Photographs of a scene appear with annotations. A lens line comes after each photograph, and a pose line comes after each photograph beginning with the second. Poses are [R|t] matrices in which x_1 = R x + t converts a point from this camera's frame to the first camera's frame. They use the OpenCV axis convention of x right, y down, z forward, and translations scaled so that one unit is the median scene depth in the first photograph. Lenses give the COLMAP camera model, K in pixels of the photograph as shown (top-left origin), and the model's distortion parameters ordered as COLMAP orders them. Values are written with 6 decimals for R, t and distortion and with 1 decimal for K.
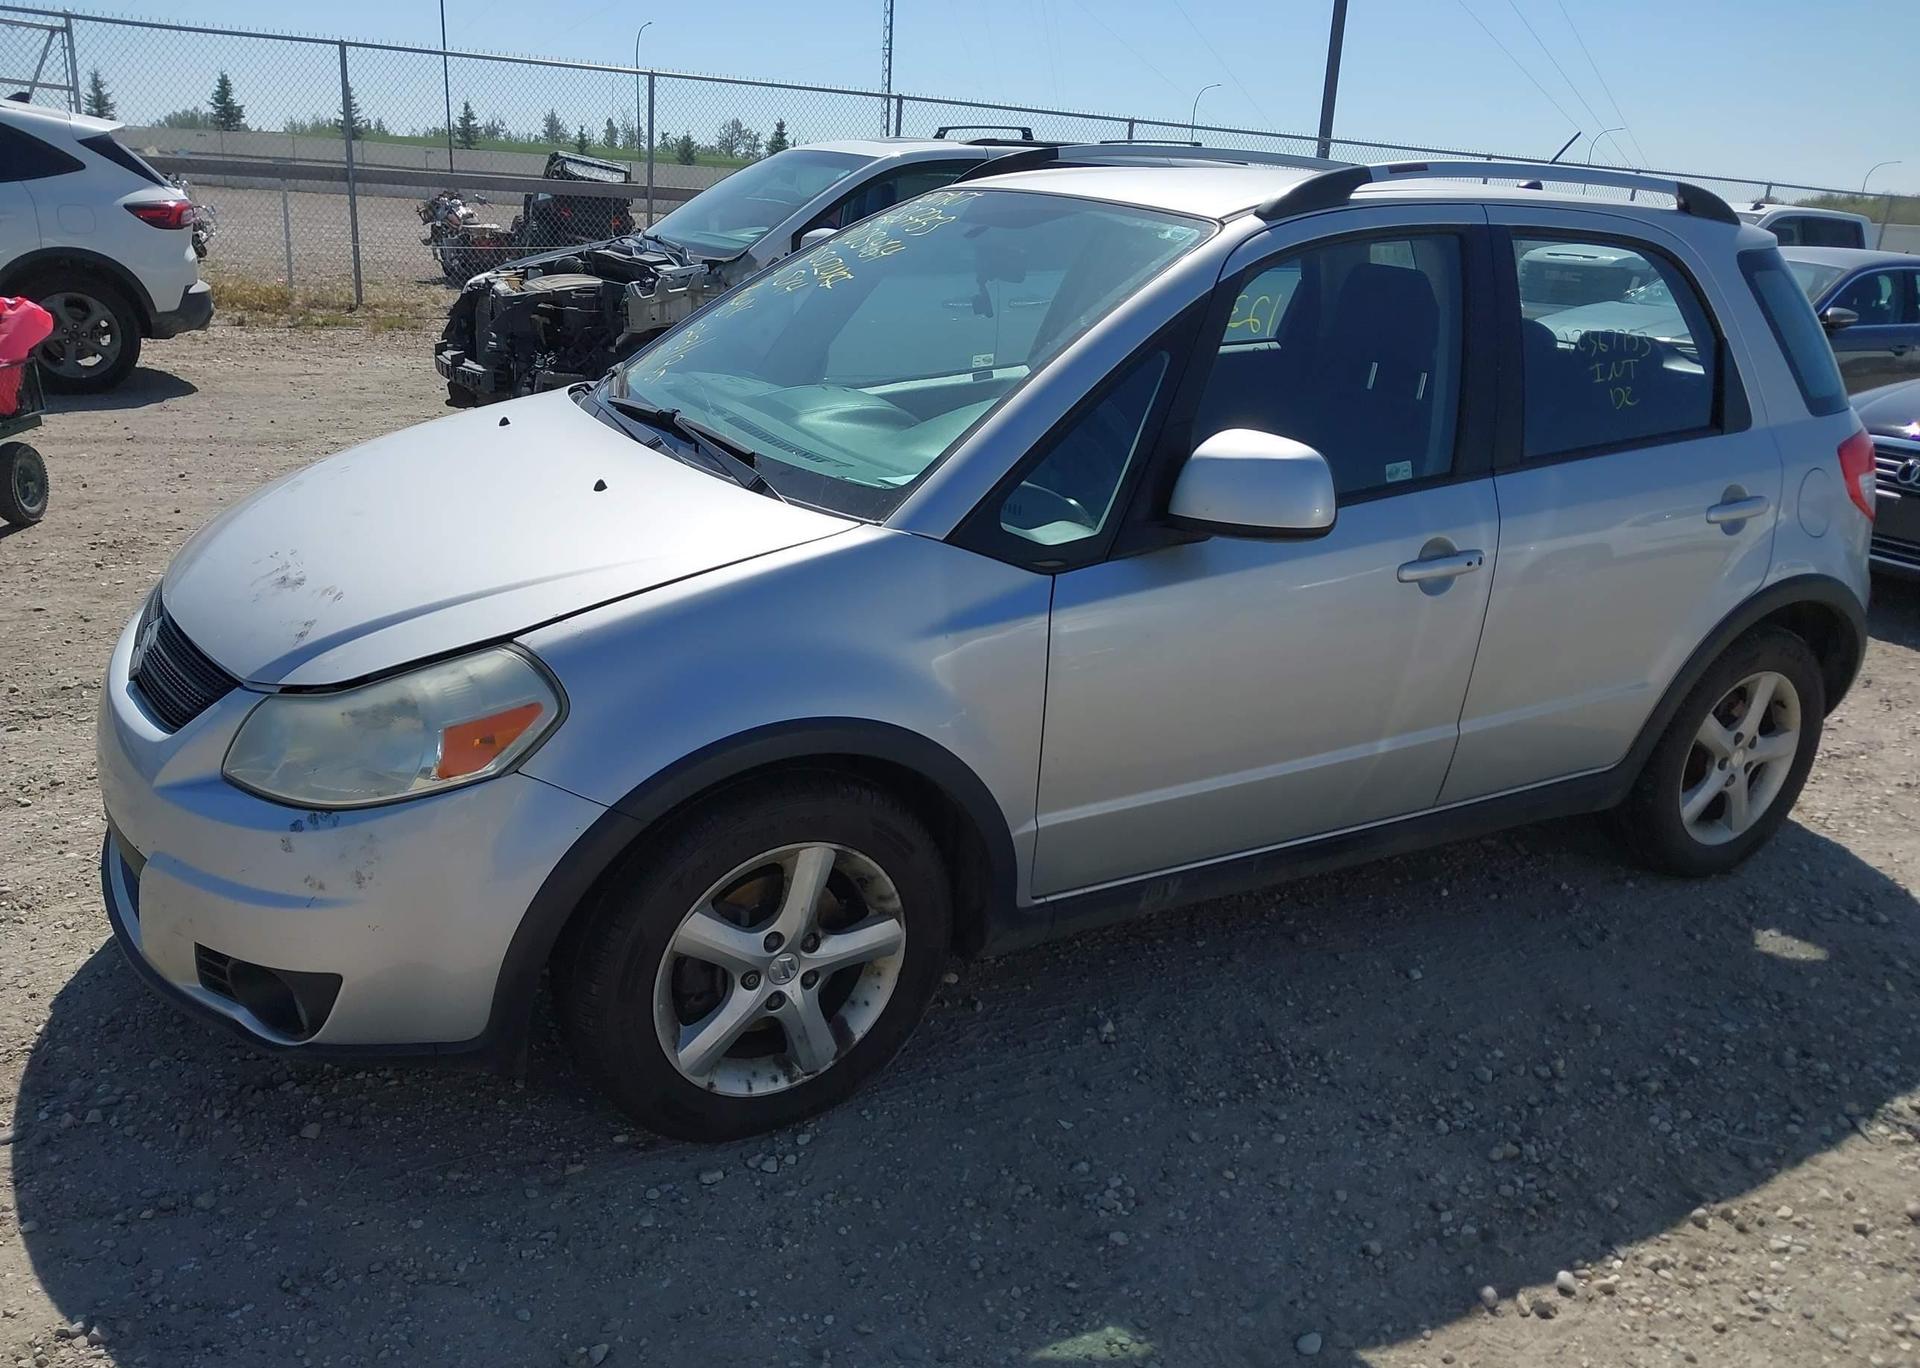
lens RADIAL K [[1602.7, 0, 994.5], [0, 1602.7, 682.1], [0, 0, 1]] dist [-0.004928, 0.019412]
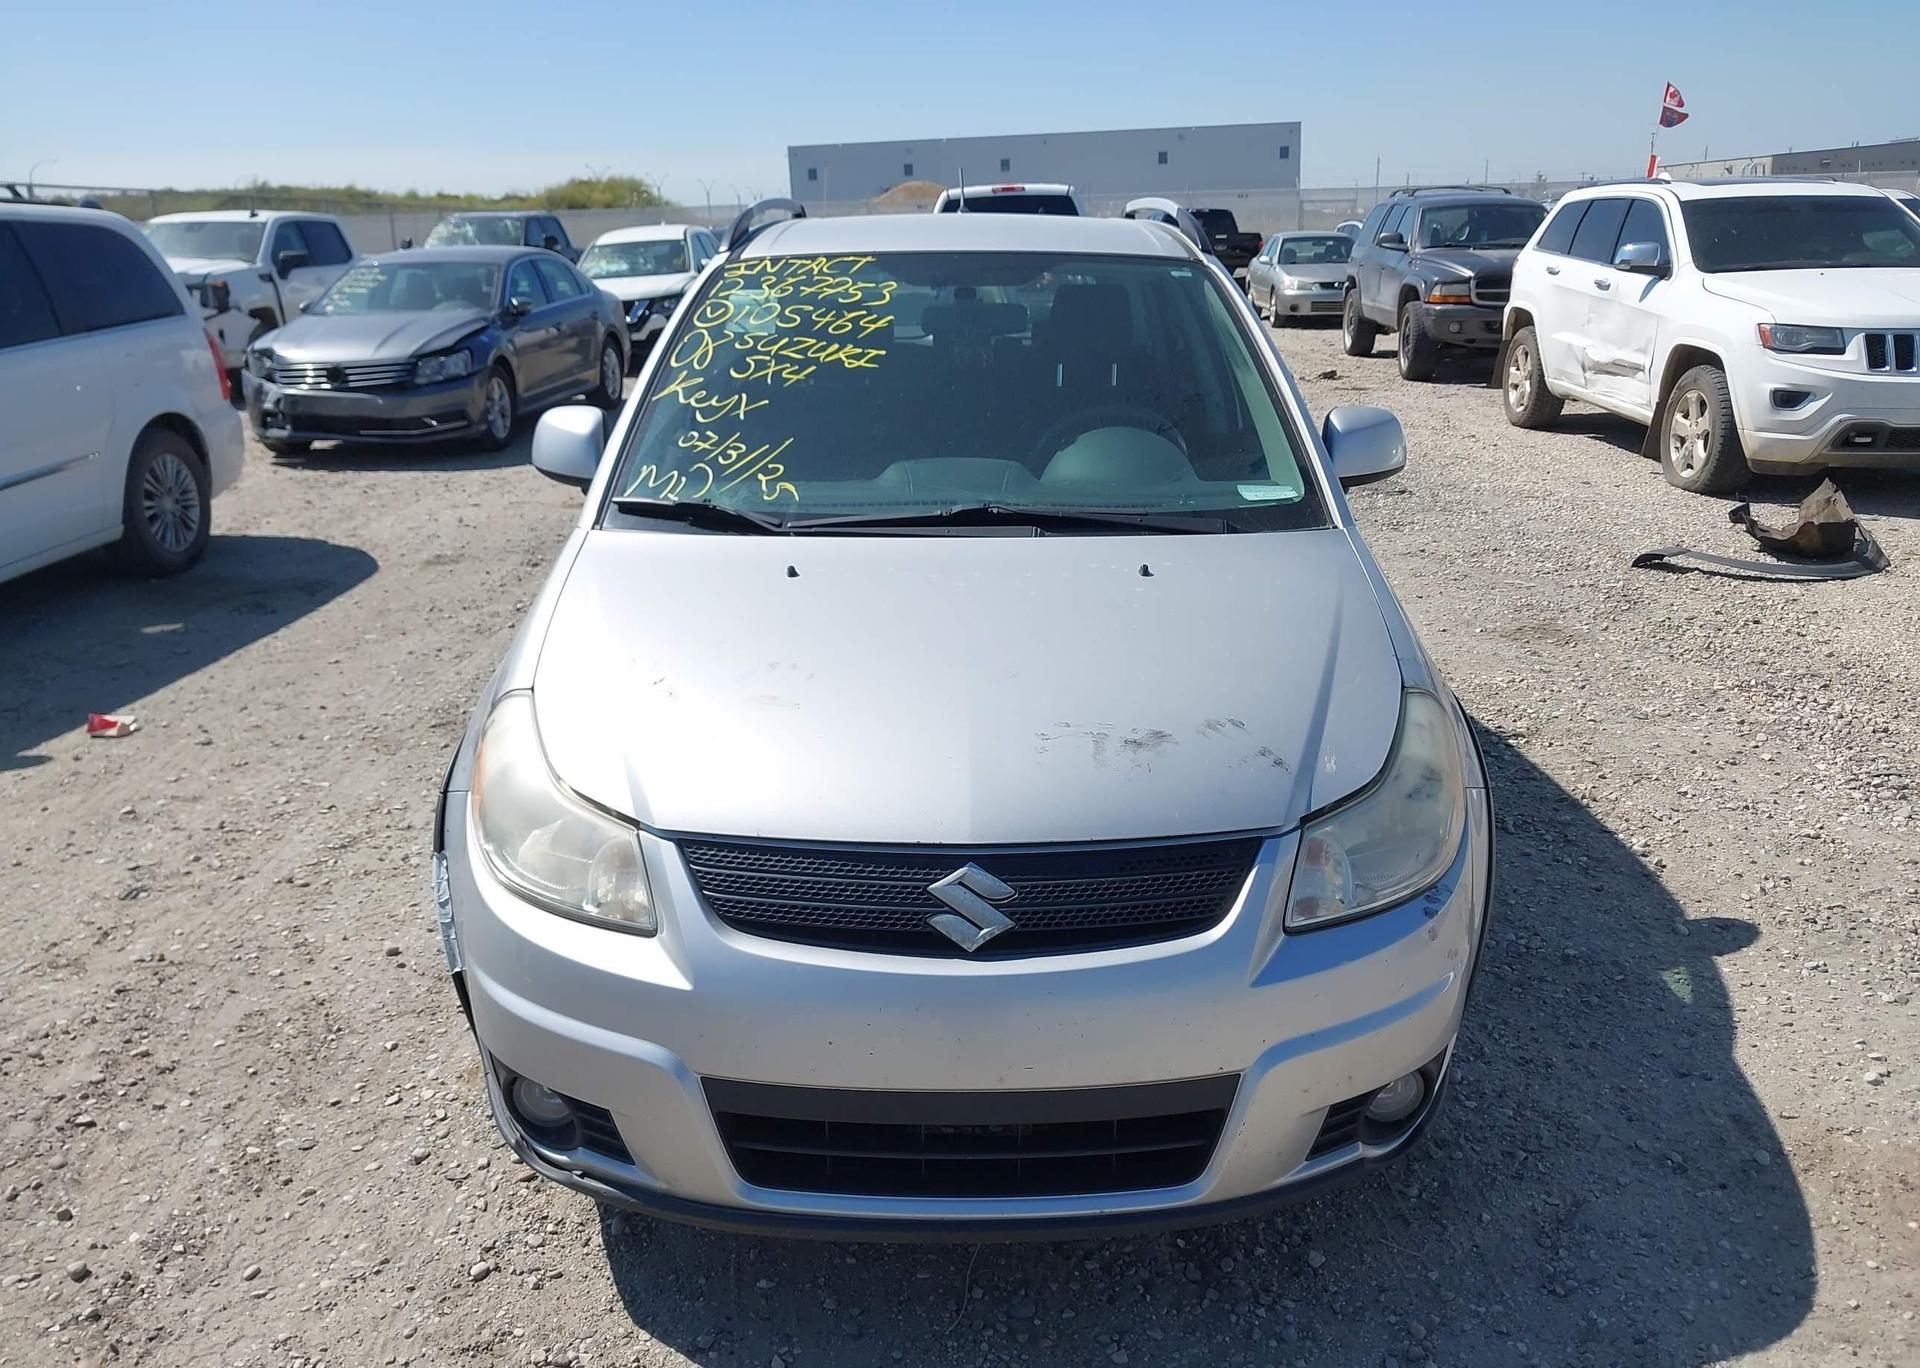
lens RADIAL K [[1610.5, 0, 997.5], [0, 1610.5, 686.1], [0, 0, 1]] dist [0.005916, -0.015684]
pose [[0.479796, -0.308707, 0.821277, -1.004600], [0.303220, 0.936722, 0.174958, -0.227808], [-0.823319, 0.165083, 0.543041, 0.469538]]
